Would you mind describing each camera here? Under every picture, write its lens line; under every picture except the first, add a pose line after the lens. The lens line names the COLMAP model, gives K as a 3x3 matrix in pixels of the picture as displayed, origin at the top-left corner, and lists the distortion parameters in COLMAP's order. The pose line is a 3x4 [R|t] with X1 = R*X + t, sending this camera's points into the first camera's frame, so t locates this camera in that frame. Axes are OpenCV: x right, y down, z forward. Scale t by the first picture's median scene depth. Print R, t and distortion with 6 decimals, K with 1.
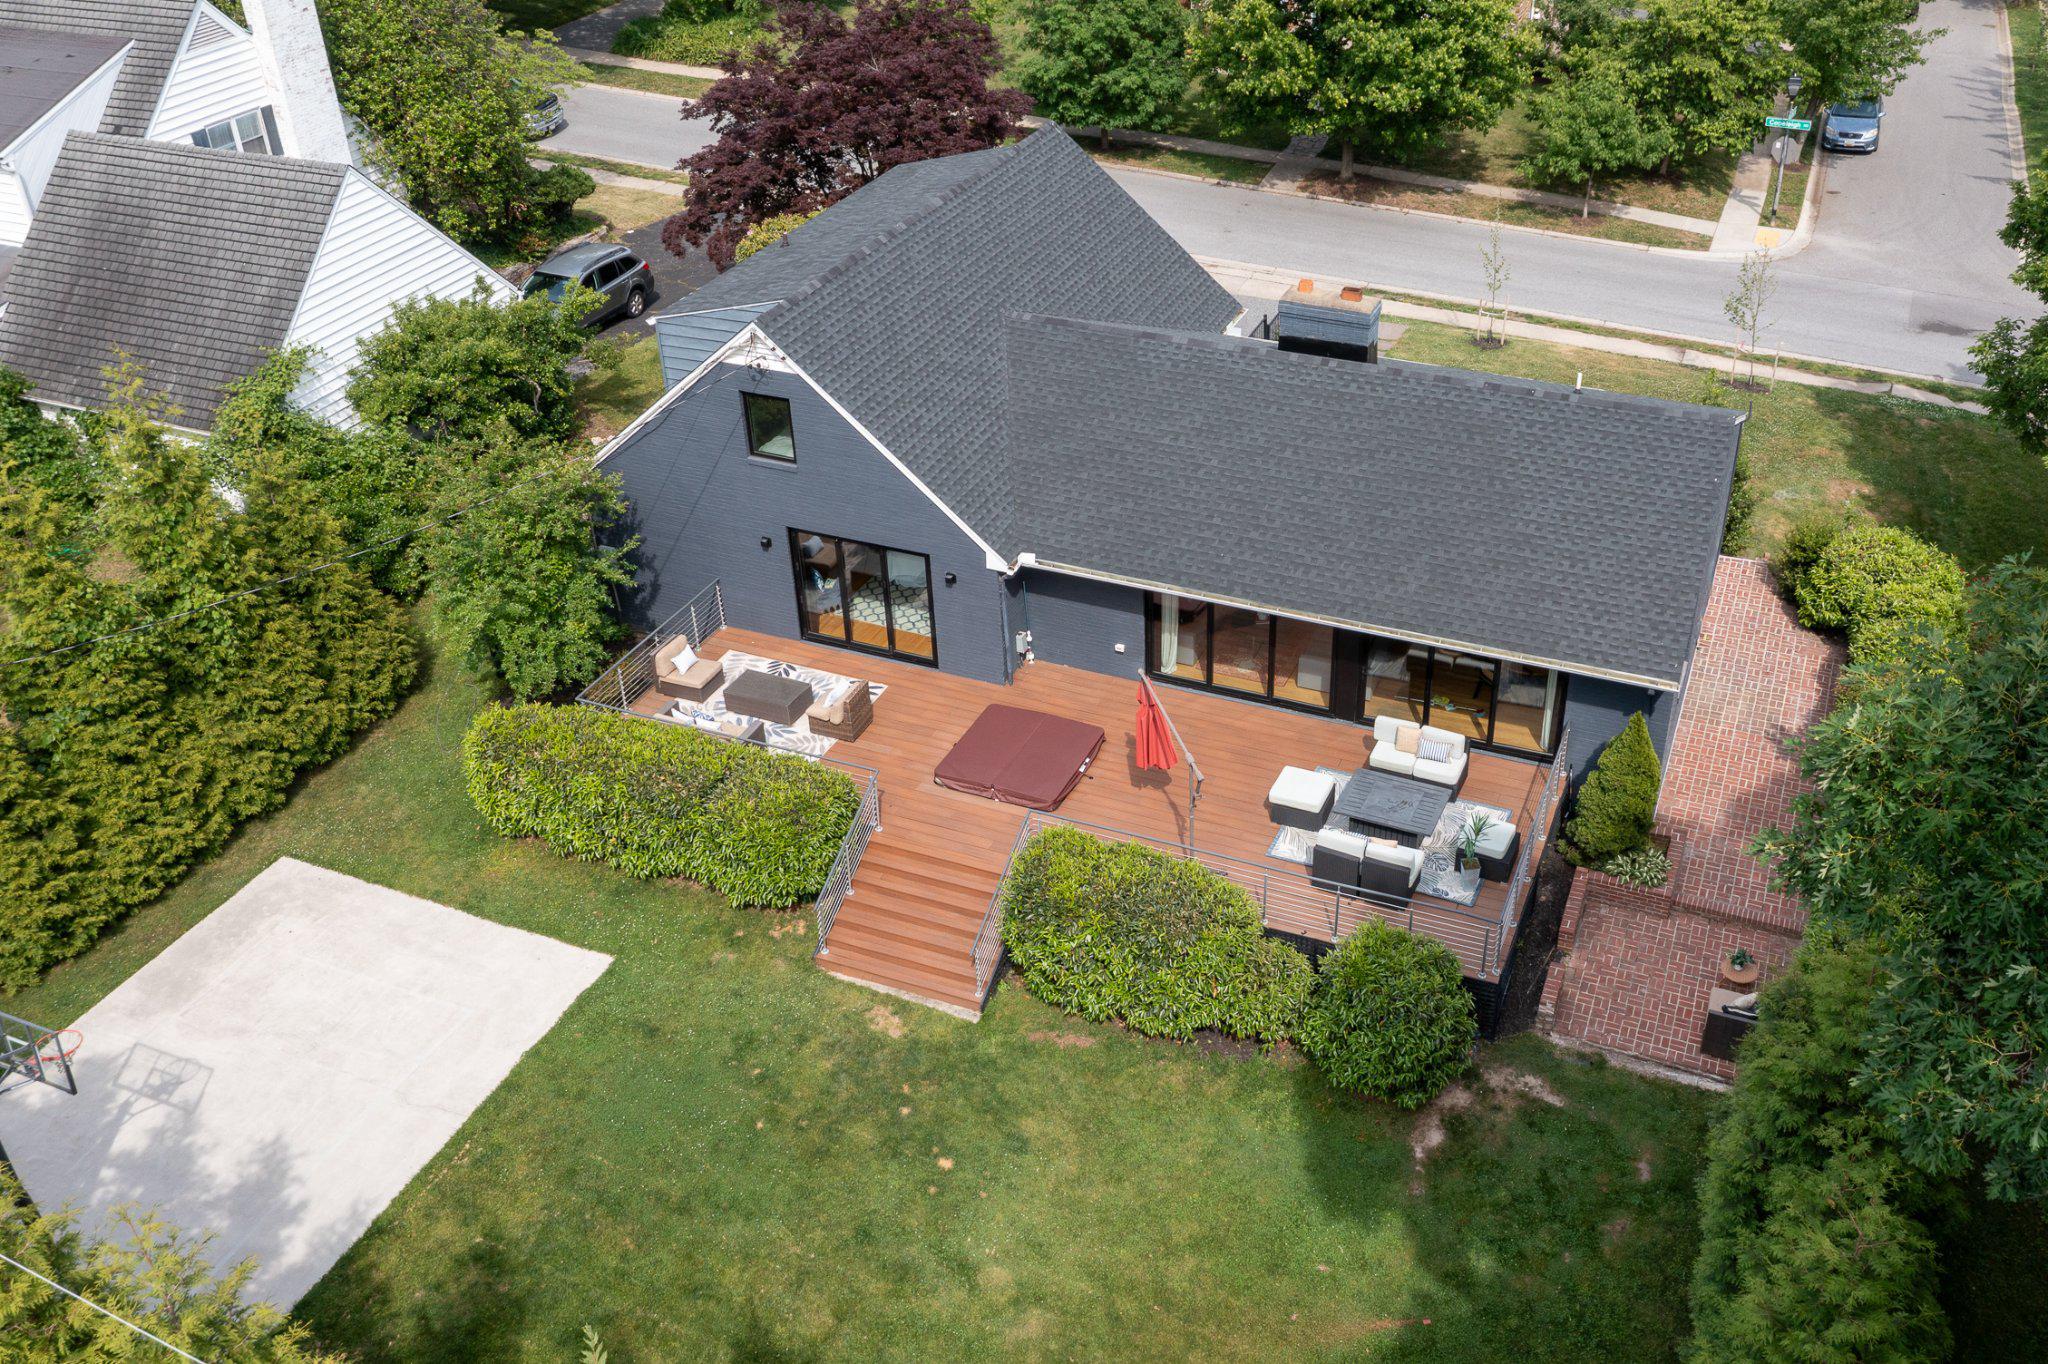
lens RADIAL K [[1850.7, 0, 1163.2], [0, 1850.7, 605.8], [0, 0, 1]] dist [-0.035667, 0.024893]
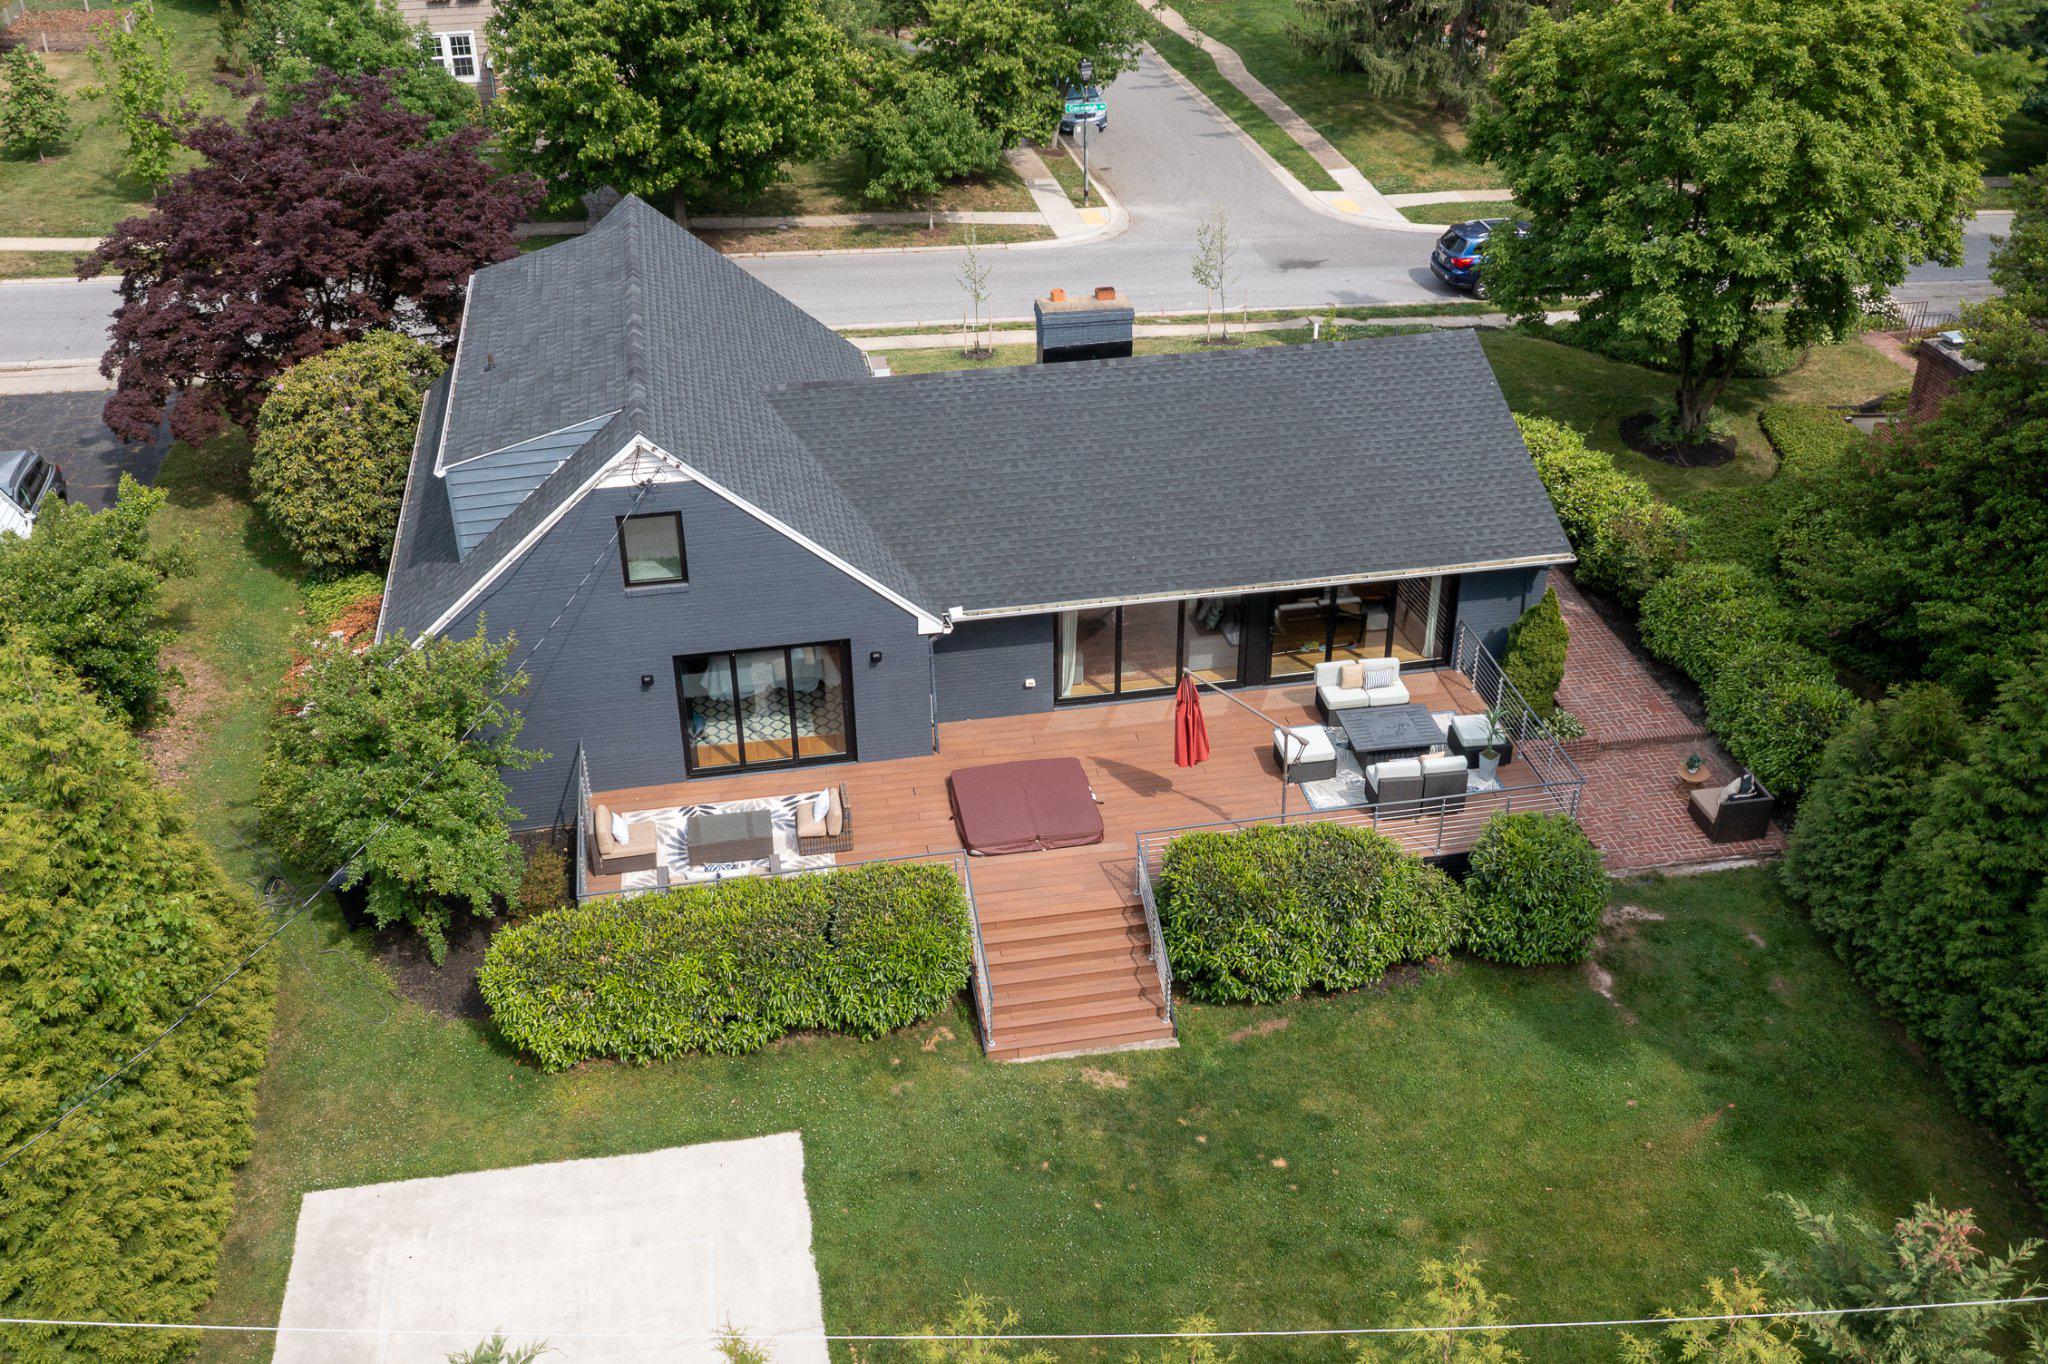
lens RADIAL K [[1992.8, 0, 1038.4], [0, 1992.8, 691.7], [0, 0, 1]] dist [-0.035865, 0.000000]
pose [[0.848747, -0.274622, 0.451897, -0.496807], [0.276947, 0.958848, 0.062543, -0.037610], [-0.450476, 0.072068, 0.889875, 0.056334]]
